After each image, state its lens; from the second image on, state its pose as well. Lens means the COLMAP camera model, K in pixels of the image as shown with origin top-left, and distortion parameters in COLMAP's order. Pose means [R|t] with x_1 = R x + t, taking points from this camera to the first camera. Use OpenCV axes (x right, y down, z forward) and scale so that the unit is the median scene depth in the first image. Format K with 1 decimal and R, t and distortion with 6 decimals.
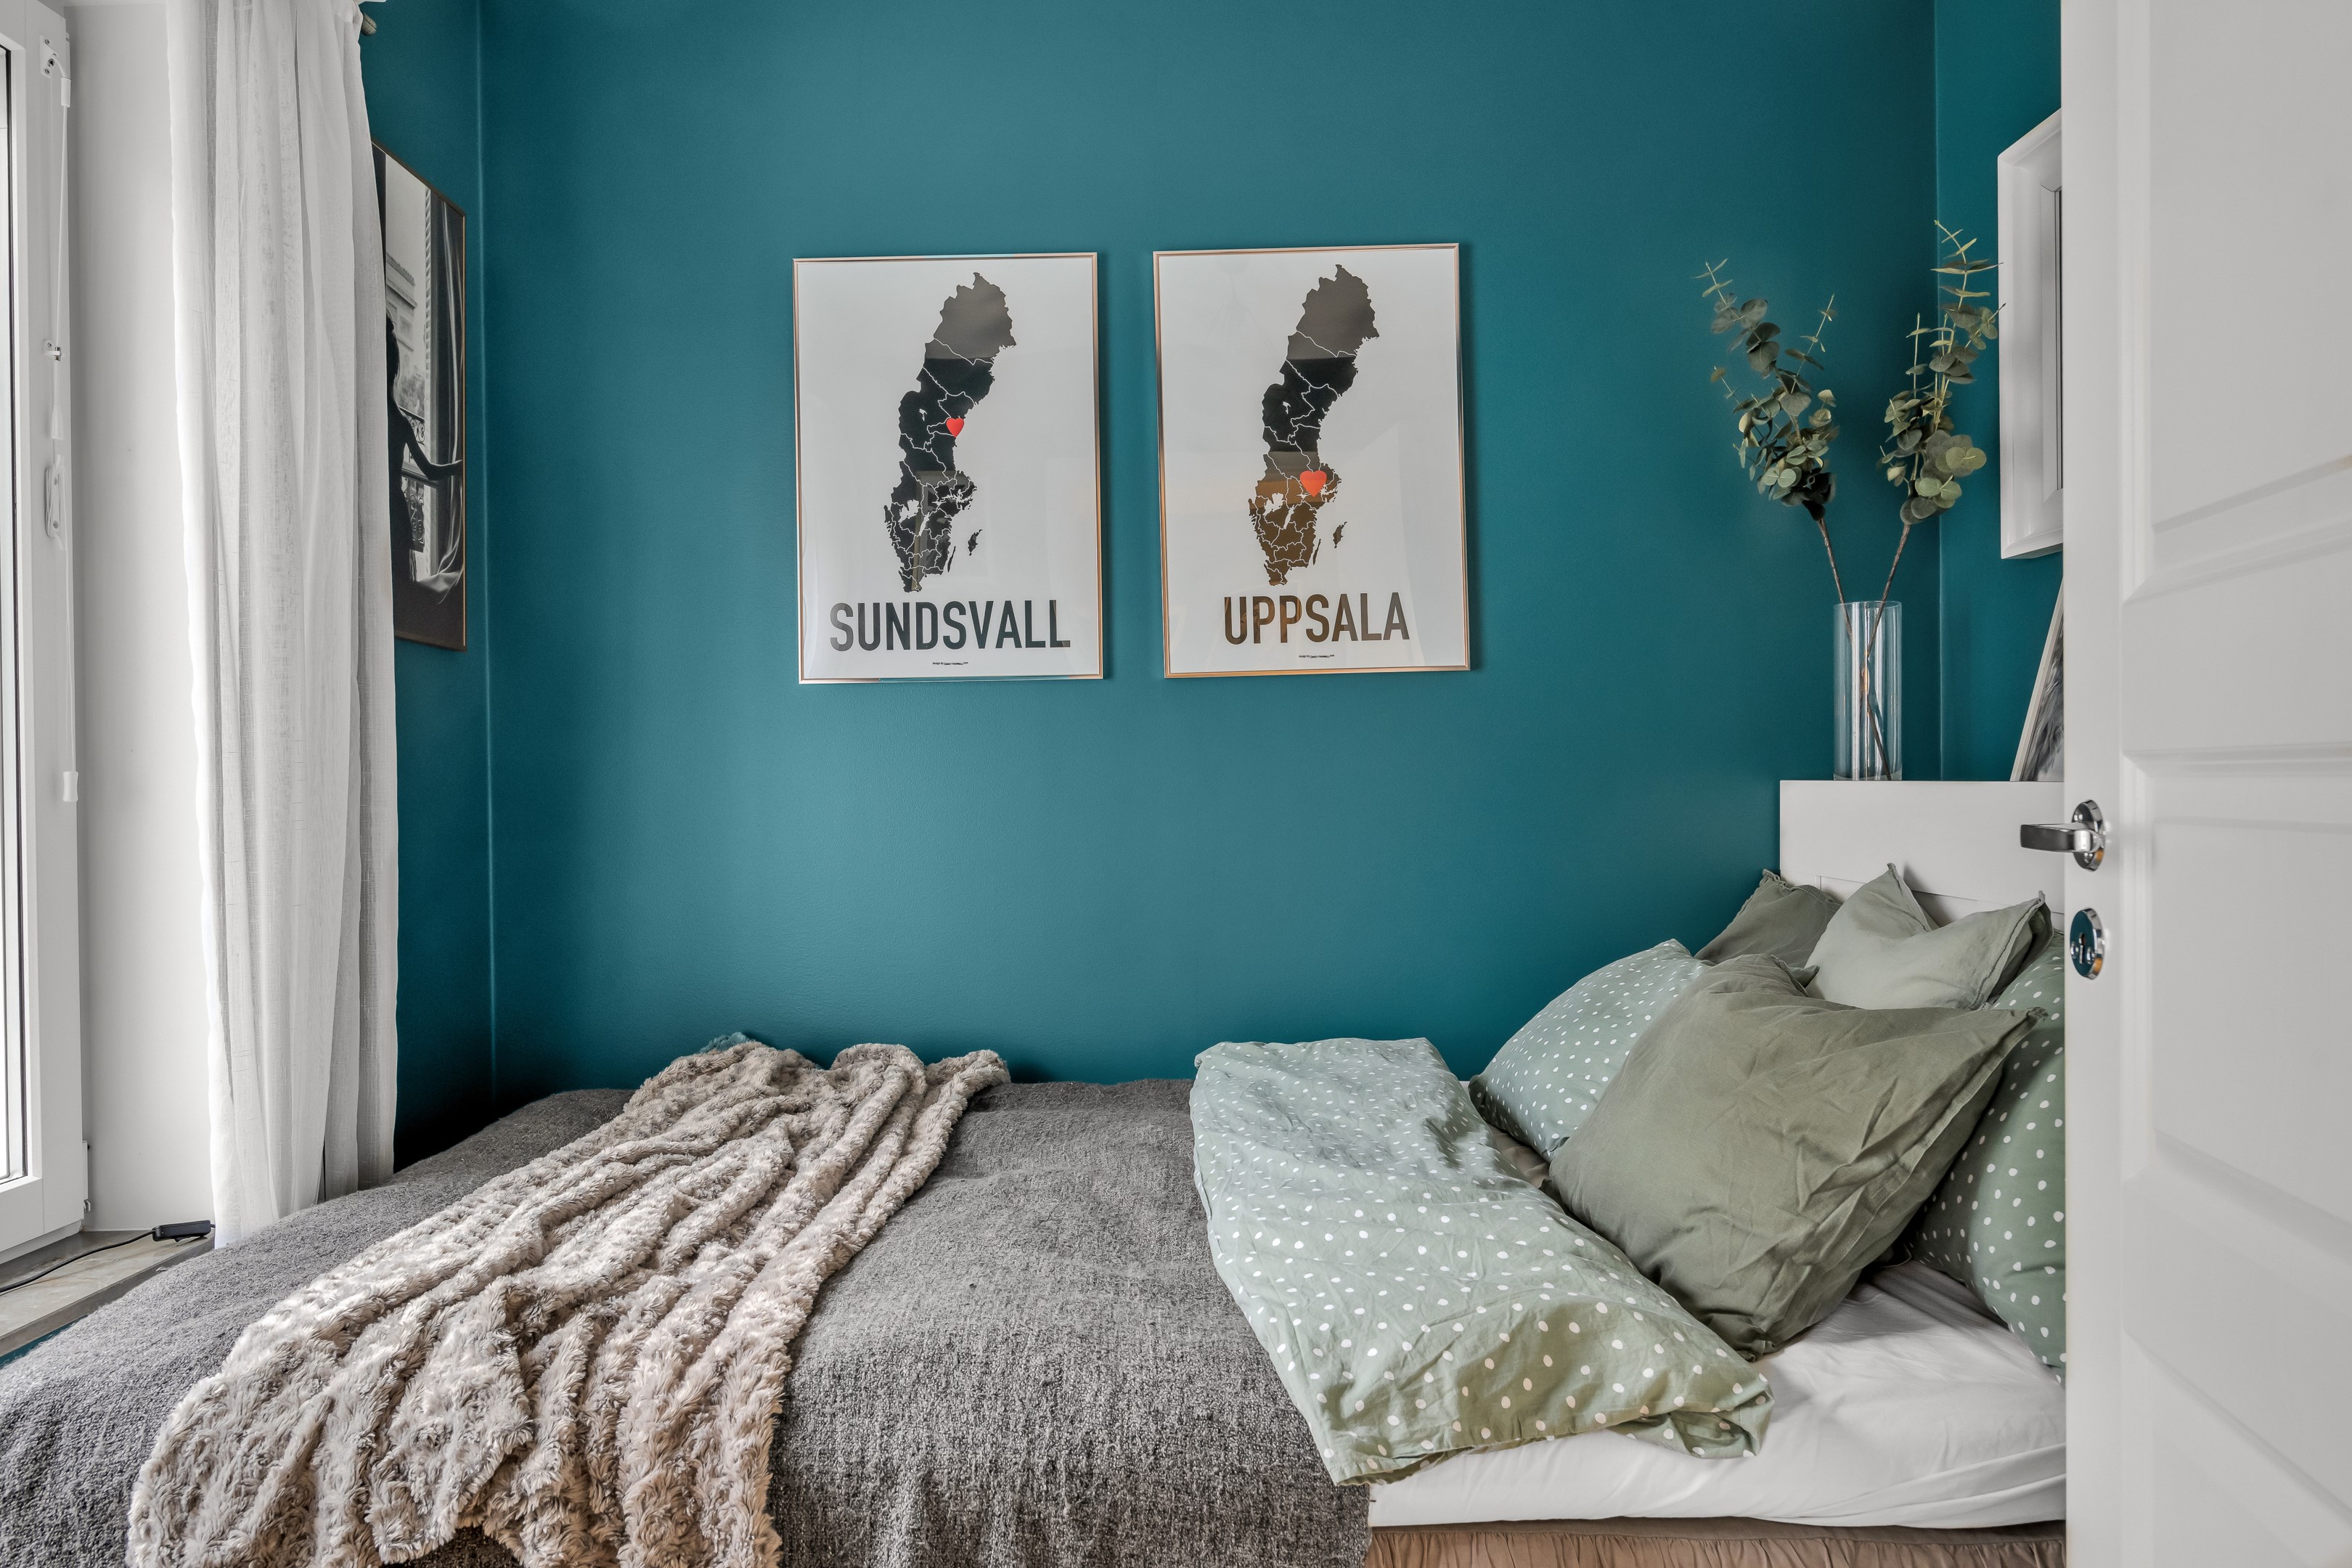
lens RADIAL K [[1573.5, 0, 1176.0], [0, 1573.5, 784.0], [0, 0, 1]] dist [-0.001554, 0.001727]
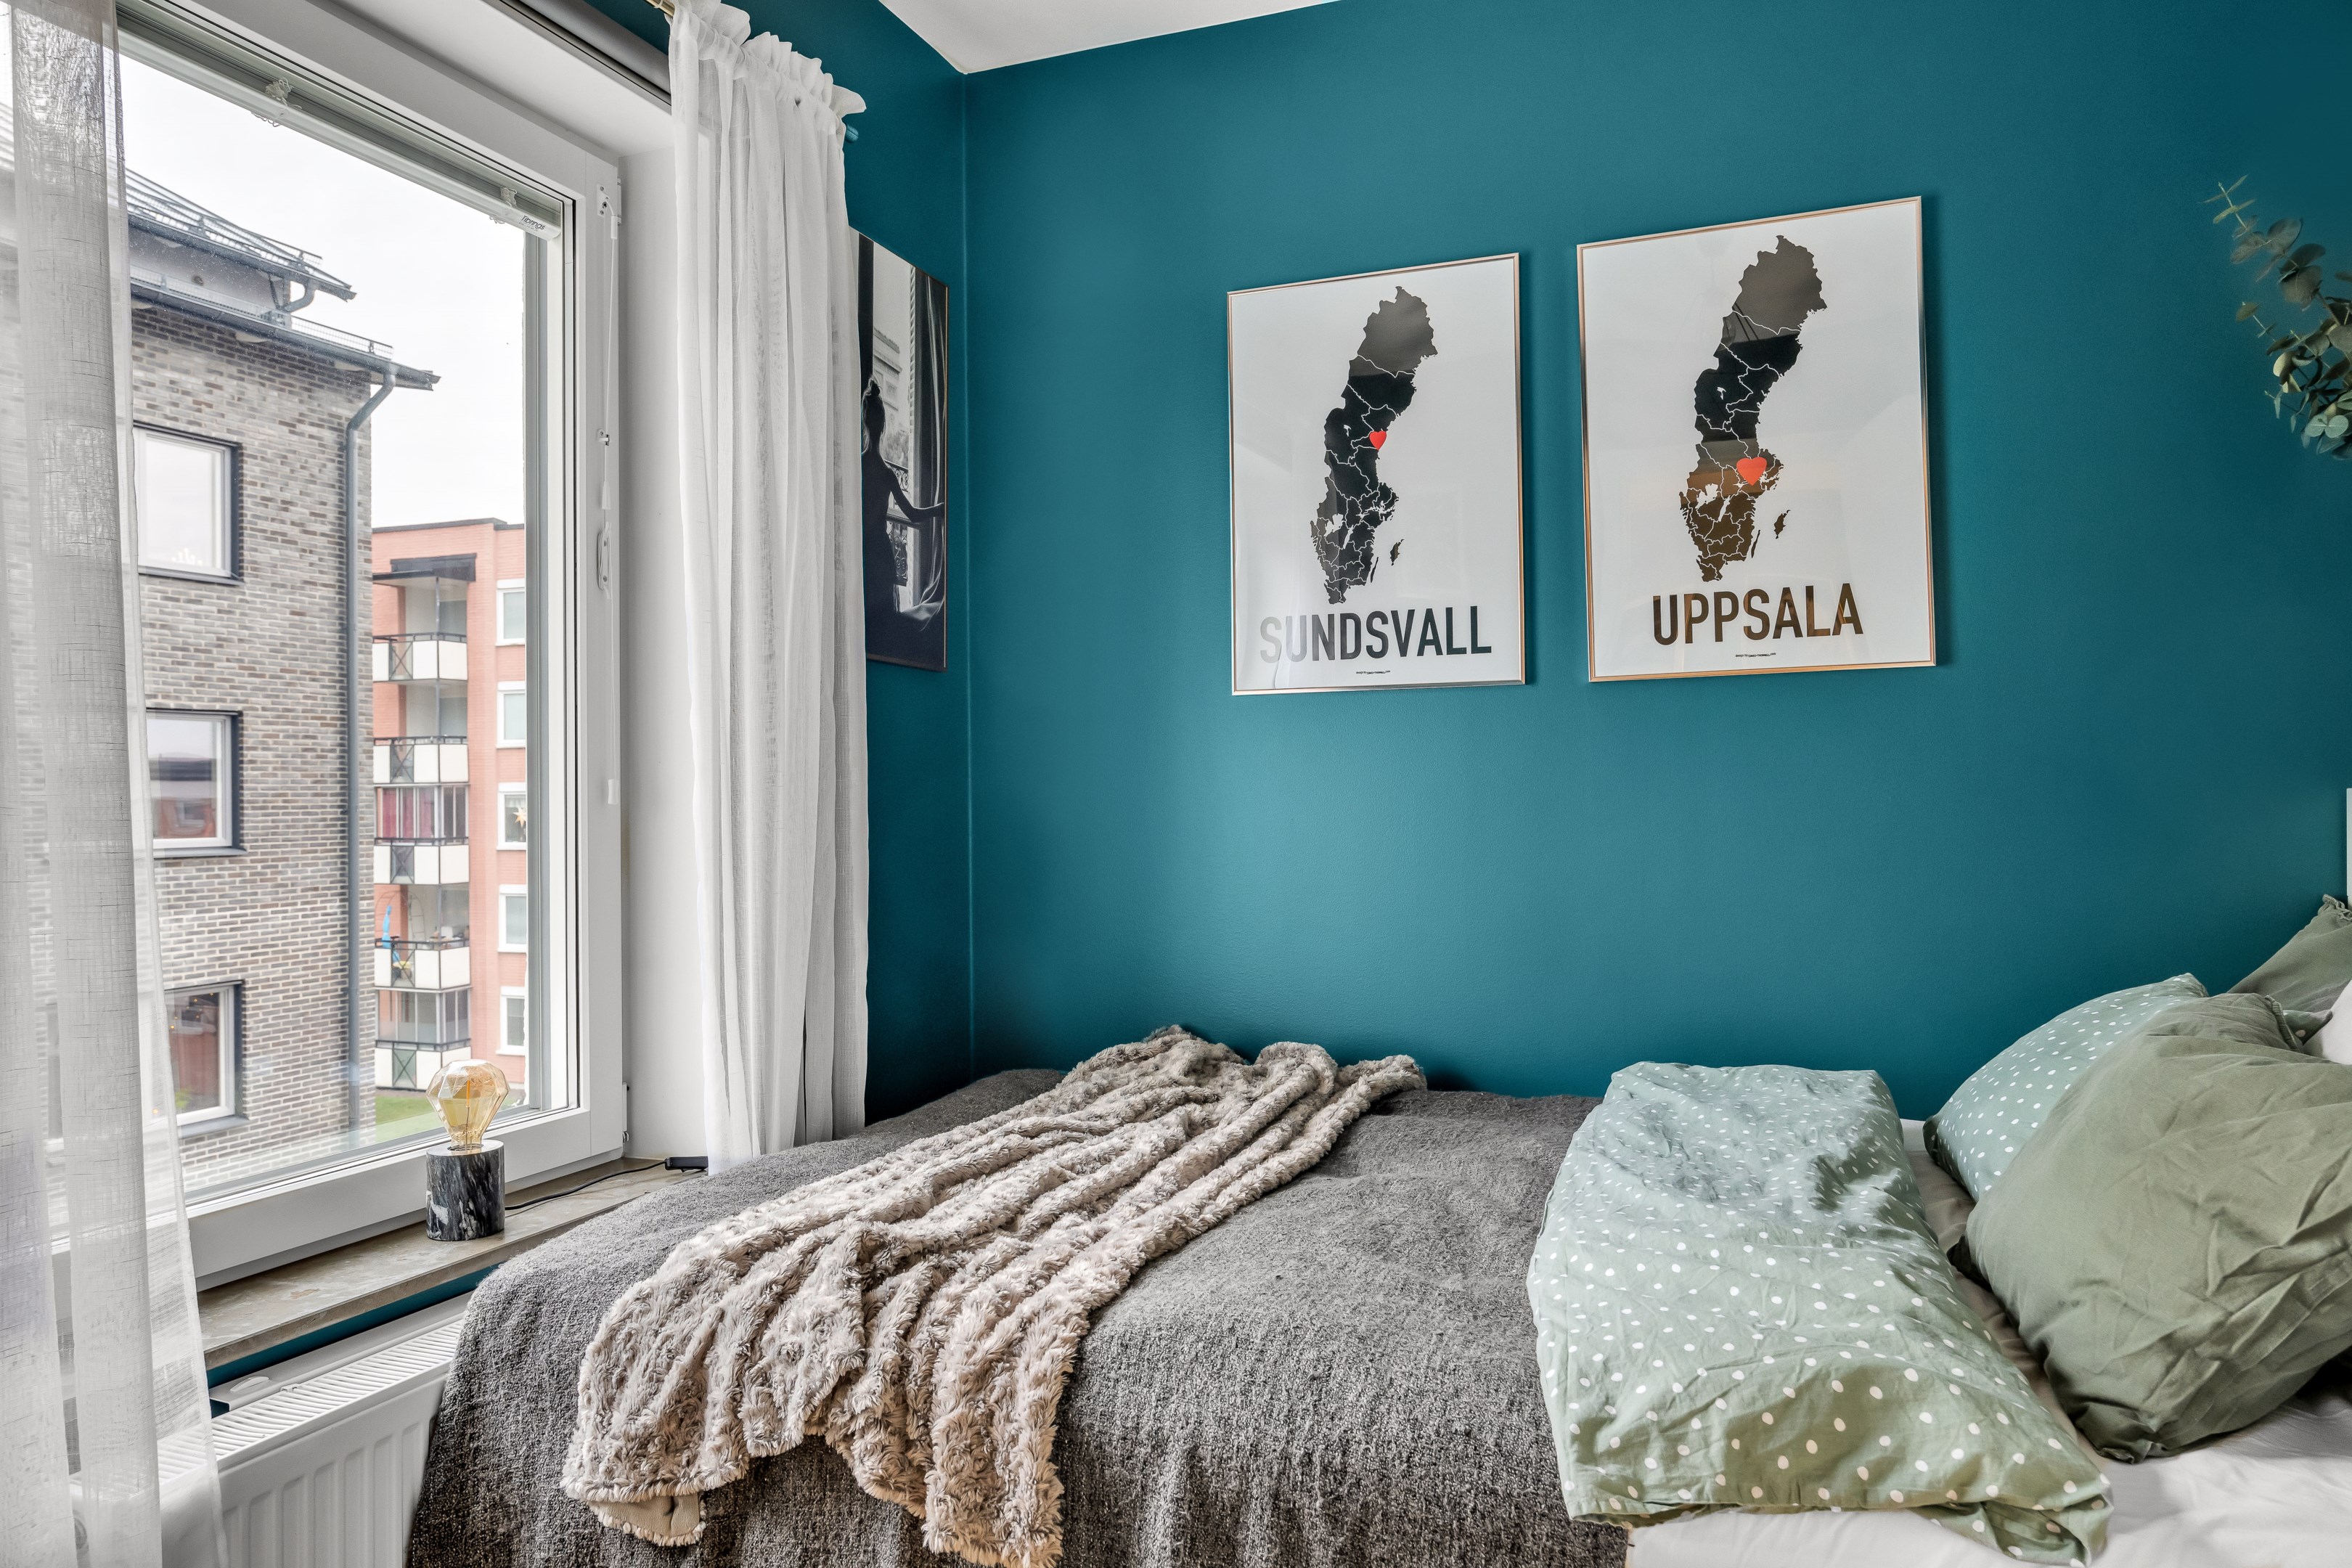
lens RADIAL K [[1572.6, 0, 1170.8], [0, 1572.6, 773.6], [0, 0, 1]] dist [-0.003777, 0.004747]
pose [[0.937068, -0.002016, -0.349141, 0.170072], [-0.001836, 0.999941, -0.010700, -0.000208], [0.349142, 0.010668, 0.937009, 0.006146]]
